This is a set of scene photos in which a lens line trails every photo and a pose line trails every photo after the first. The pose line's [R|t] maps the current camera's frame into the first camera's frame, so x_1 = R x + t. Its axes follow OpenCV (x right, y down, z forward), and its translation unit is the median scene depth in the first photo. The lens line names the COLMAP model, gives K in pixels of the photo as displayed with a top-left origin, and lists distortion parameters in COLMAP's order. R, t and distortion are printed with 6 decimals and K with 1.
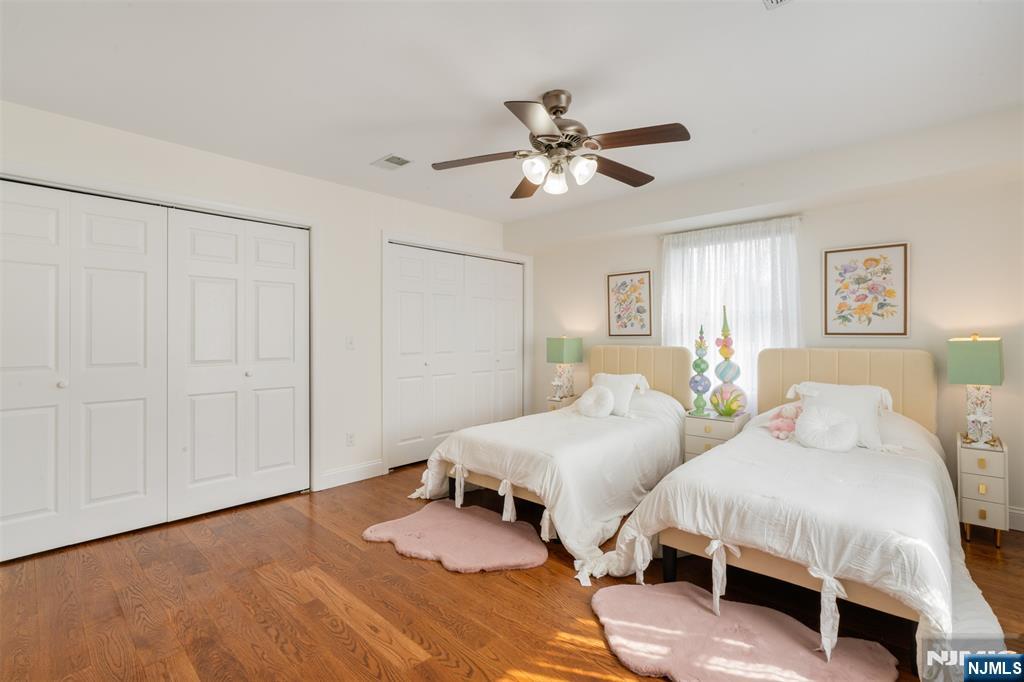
lens RADIAL K [[468.9, 0, 521.7], [0, 468.9, 340.1], [0, 0, 1]] dist [-0.005012, 0.000378]
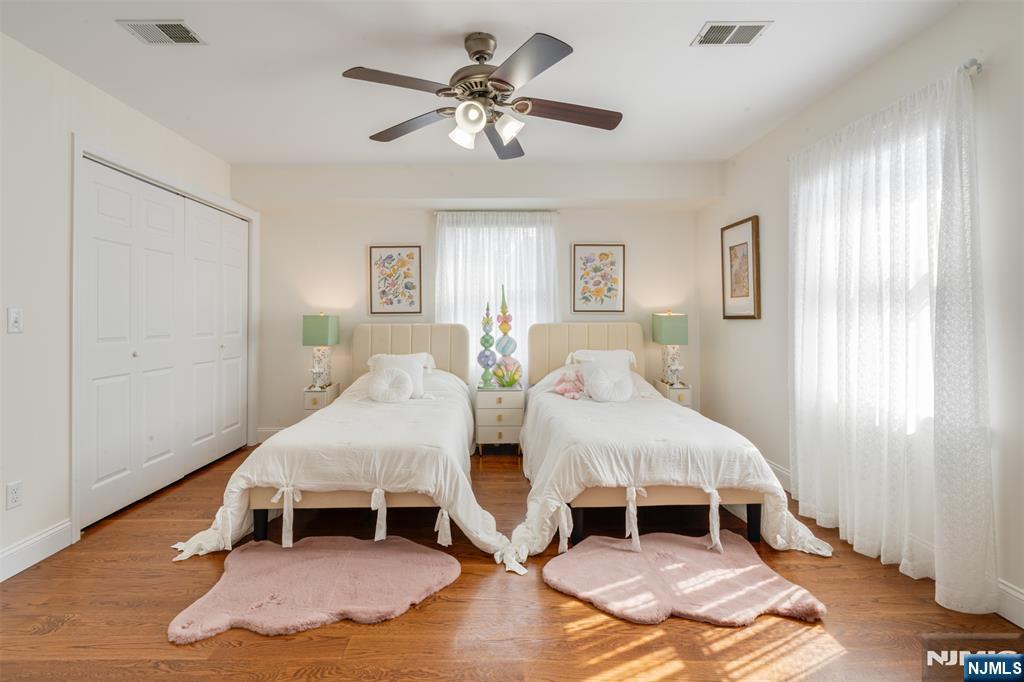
lens RADIAL K [[468.9, 0, 549.0], [0, 468.9, 315.5], [0, 0, 1]] dist [-0.005012, 0.000378]
pose [[0.731930, -0.000714, 0.681380, -0.318345], [0.010386, 0.999895, -0.010108, 0.013346], [-0.681301, 0.014475, 0.731860, 0.189210]]
